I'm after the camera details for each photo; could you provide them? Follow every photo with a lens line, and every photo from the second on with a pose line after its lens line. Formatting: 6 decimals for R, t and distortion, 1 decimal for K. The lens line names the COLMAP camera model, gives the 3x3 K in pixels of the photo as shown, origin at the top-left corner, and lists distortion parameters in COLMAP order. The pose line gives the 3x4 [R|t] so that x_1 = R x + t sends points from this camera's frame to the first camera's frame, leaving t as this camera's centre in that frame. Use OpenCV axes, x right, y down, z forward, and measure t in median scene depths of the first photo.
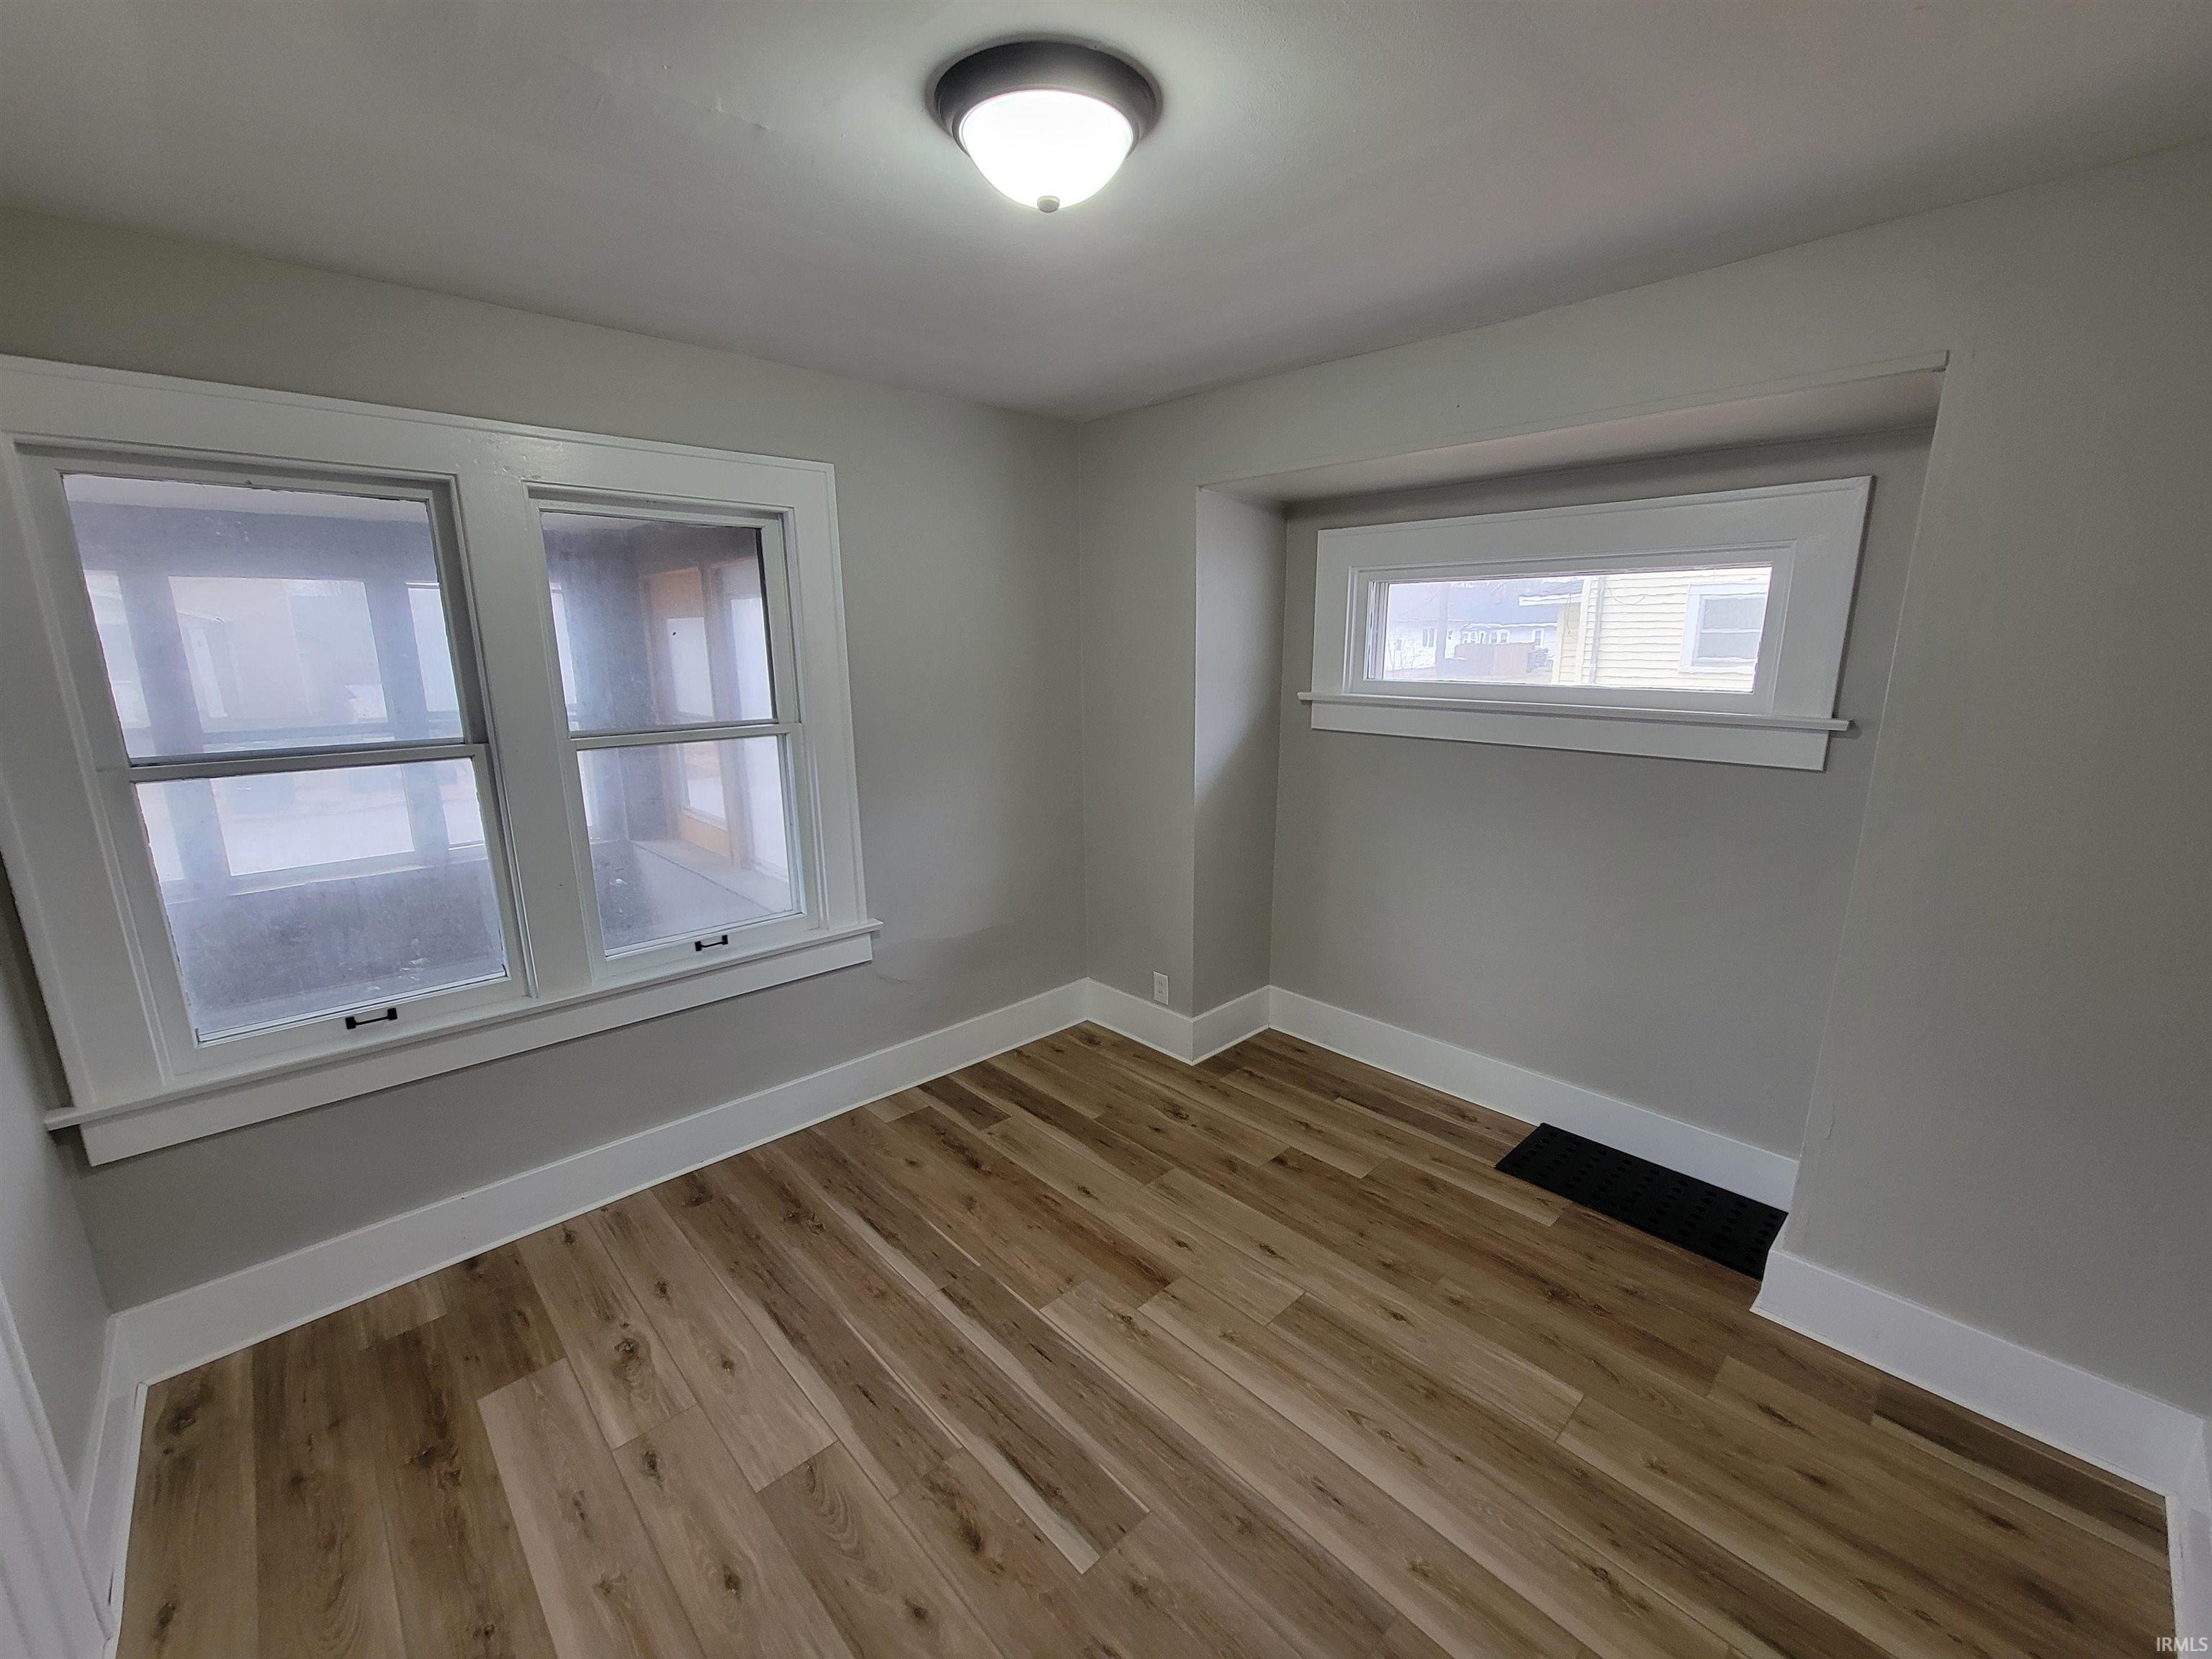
lens RADIAL K [[903.0, 0, 1110.9], [0, 903.0, 844.2], [0, 0, 1]] dist [-0.006979, 0.003322]
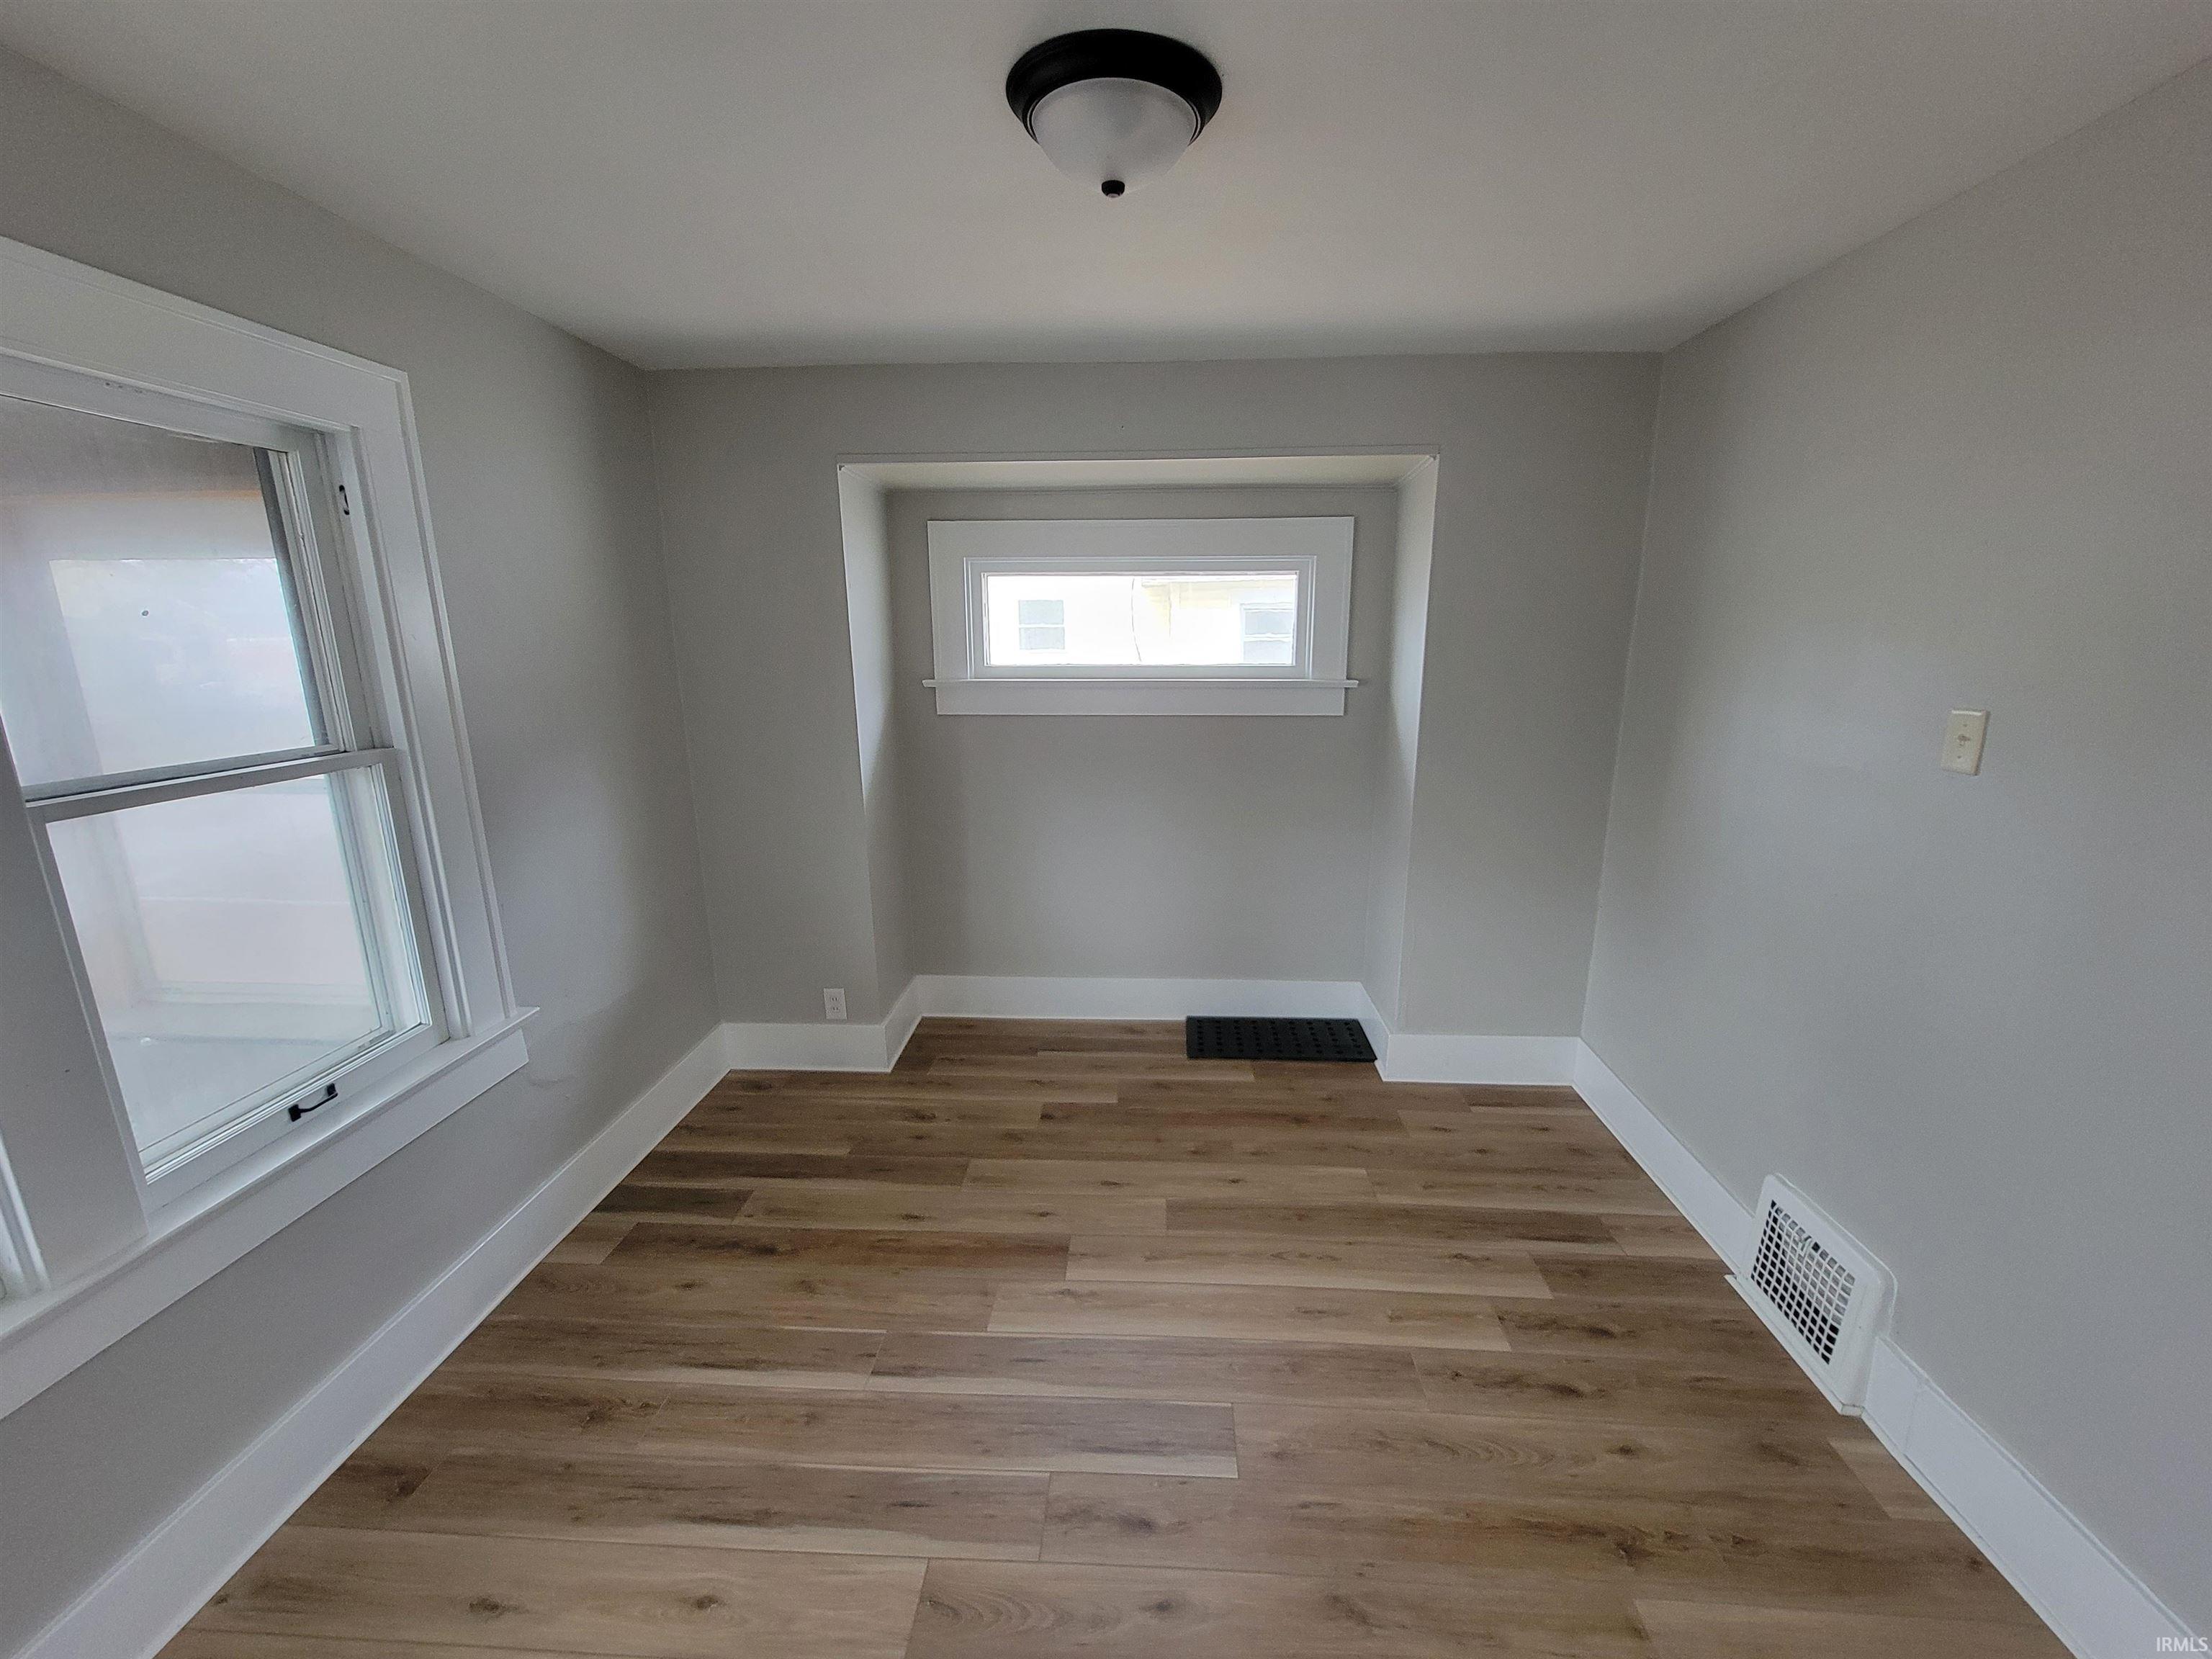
lens RADIAL K [[903.0, 0, 1117.8], [0, 903.0, 844.0], [0, 0, 1]] dist [-0.006979, 0.003322]
pose [[0.723122, -0.158101, 0.672383, -0.555748], [0.155051, 0.985763, 0.065037, -0.030274], [-0.673093, 0.057224, 0.737341, 0.183307]]
